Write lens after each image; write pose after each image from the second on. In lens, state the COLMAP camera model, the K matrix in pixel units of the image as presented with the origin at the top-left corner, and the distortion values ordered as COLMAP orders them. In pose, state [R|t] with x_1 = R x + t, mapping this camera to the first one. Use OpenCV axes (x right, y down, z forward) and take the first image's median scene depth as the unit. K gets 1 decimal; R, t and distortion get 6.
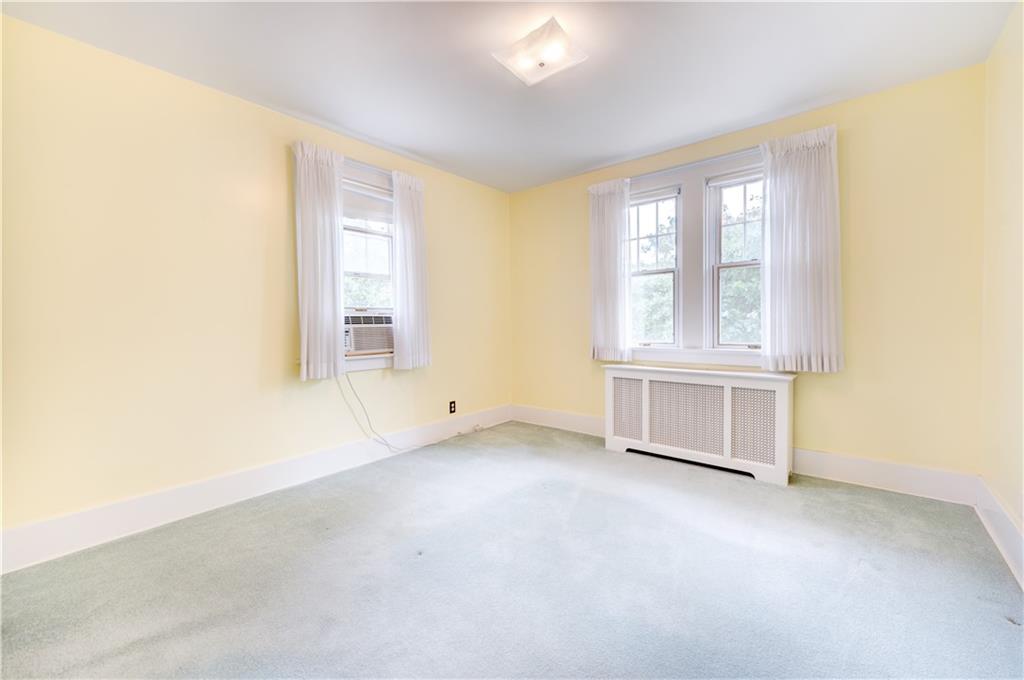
lens RADIAL K [[411.1, 0, 514.5], [0, 411.1, 335.2], [0, 0, 1]] dist [0.000745, -0.000338]
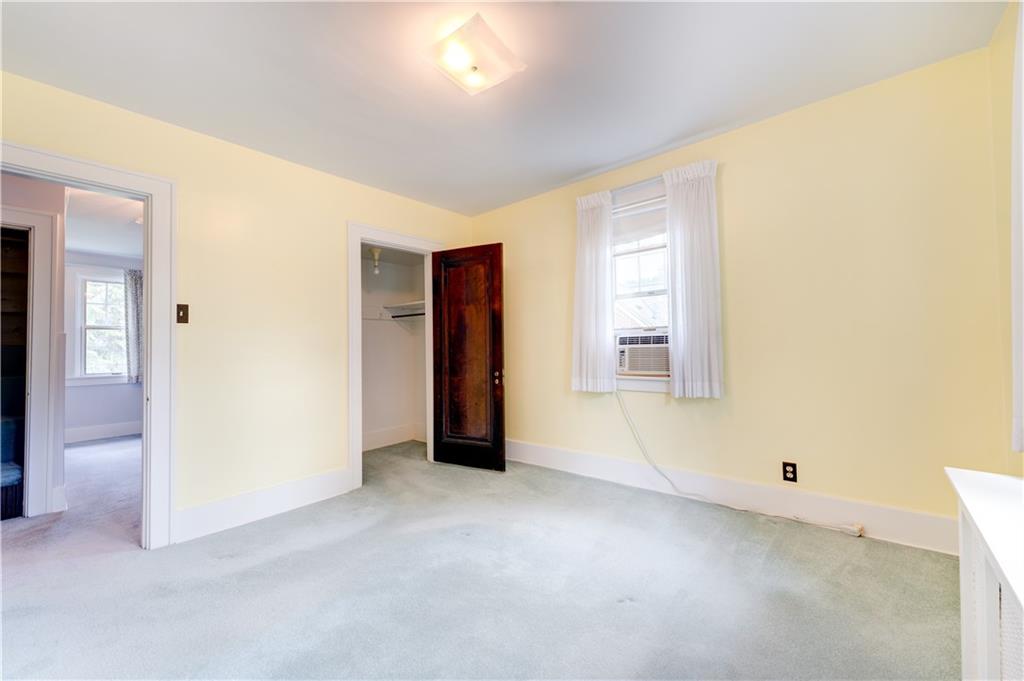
lens RADIAL K [[411.1, 0, 514.1], [0, 411.1, 338.9], [0, 0, 1]] dist [0.000745, -0.000338]
pose [[-0.044571, -0.009343, -0.998963, 0.611318], [-0.007525, 0.999931, -0.009016, -0.027813], [0.998978, 0.007116, -0.044639, 0.716801]]
